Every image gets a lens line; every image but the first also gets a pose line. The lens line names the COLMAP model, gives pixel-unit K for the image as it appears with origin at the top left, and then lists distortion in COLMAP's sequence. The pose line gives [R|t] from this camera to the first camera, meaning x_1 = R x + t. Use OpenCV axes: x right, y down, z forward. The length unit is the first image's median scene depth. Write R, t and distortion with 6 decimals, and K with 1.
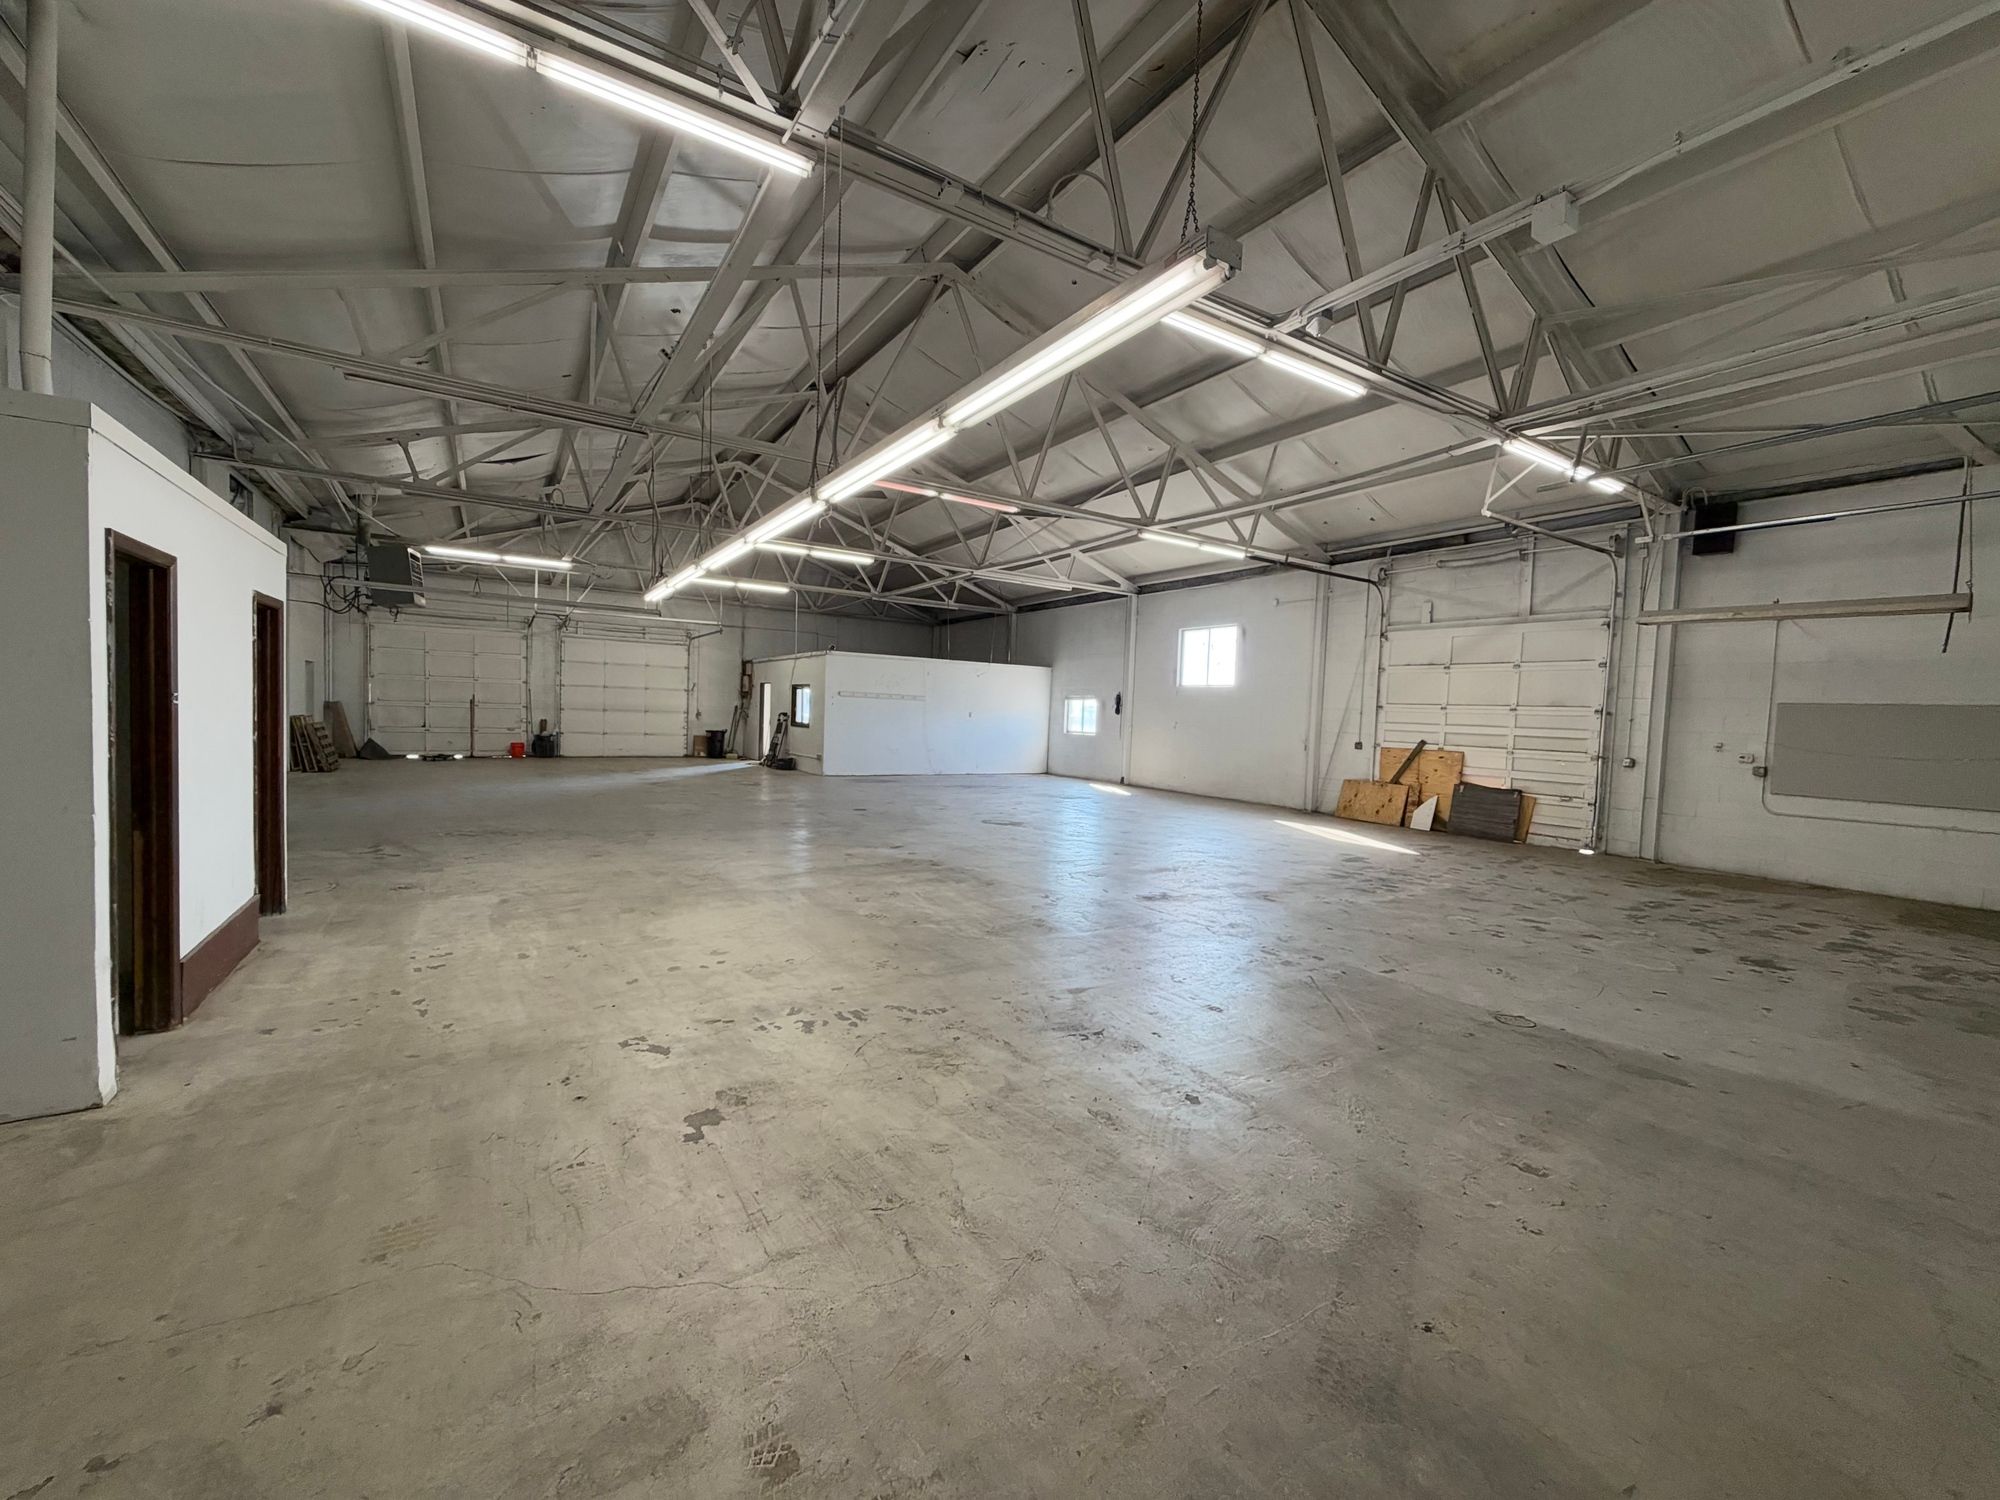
lens RADIAL K [[798.8, 0, 993.7], [0, 798.8, 752.3], [0, 0, 1]] dist [0.000129, -0.000124]
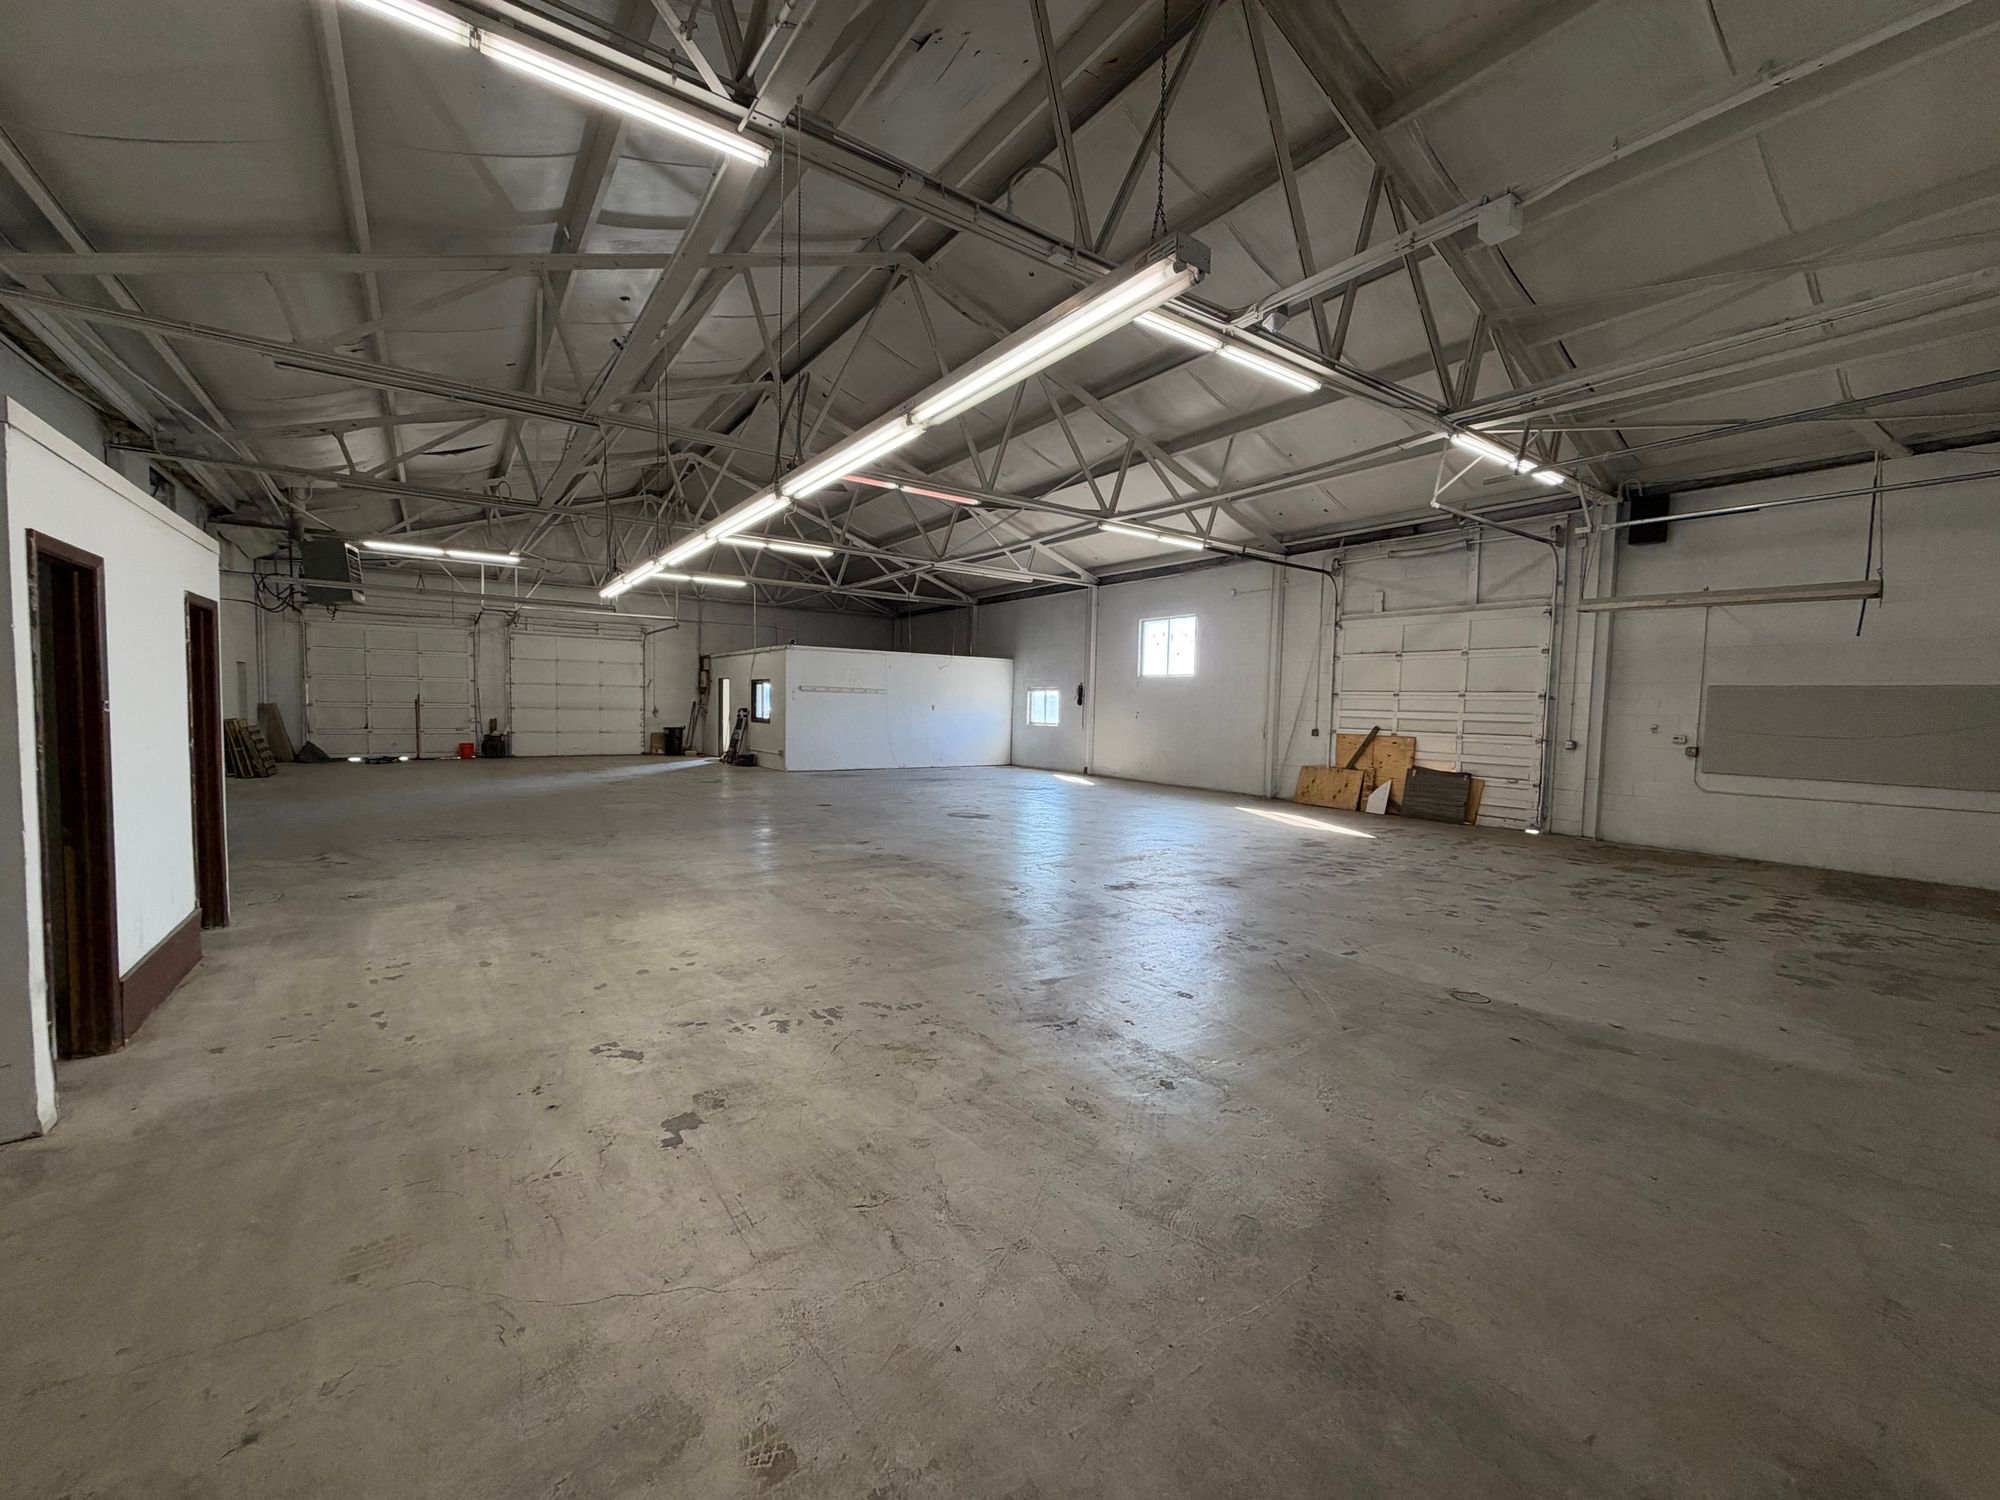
lens RADIAL K [[798.8, 0, 993.9], [0, 798.8, 751.9], [0, 0, 1]] dist [0.000129, -0.000124]
pose [[0.998698, -0.017309, 0.047993, -0.004469], [0.016823, 0.999803, 0.010510, -0.001839], [-0.048165, -0.009689, 0.998792, -0.001609]]
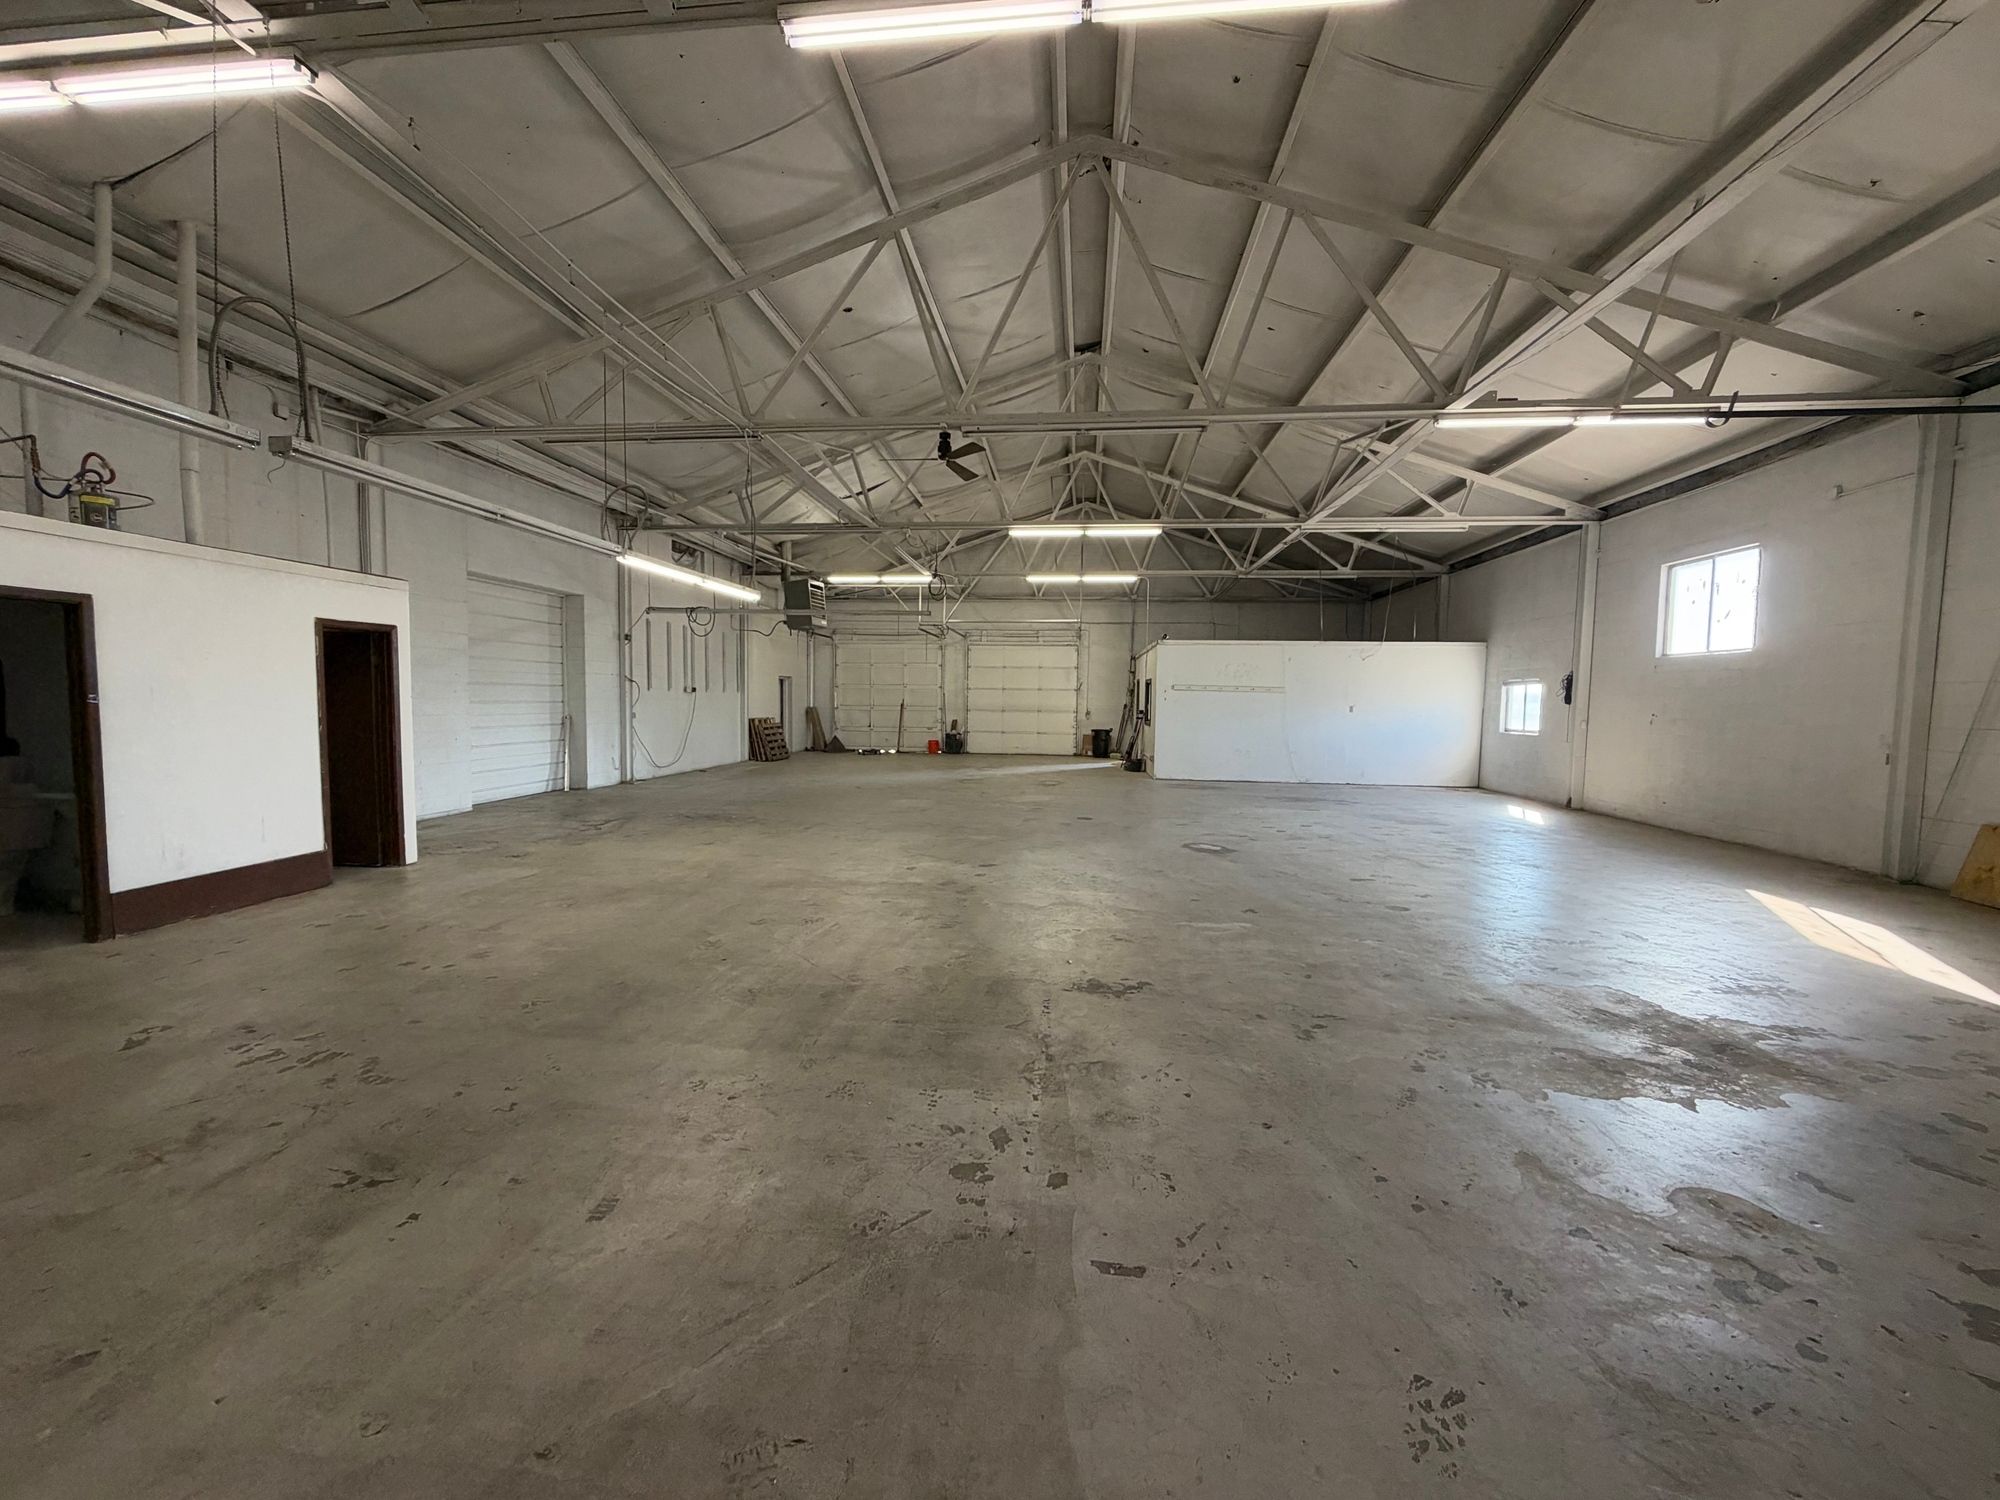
lens RADIAL K [[798.8, 0, 992.8], [0, 798.8, 749.2], [0, 0, 1]] dist [0.000129, -0.000124]
pose [[0.782427, 0.013630, -0.622593, 0.362277], [-0.016853, 0.999858, 0.000710, -0.003050], [0.622514, 0.009937, 0.782545, 0.316019]]
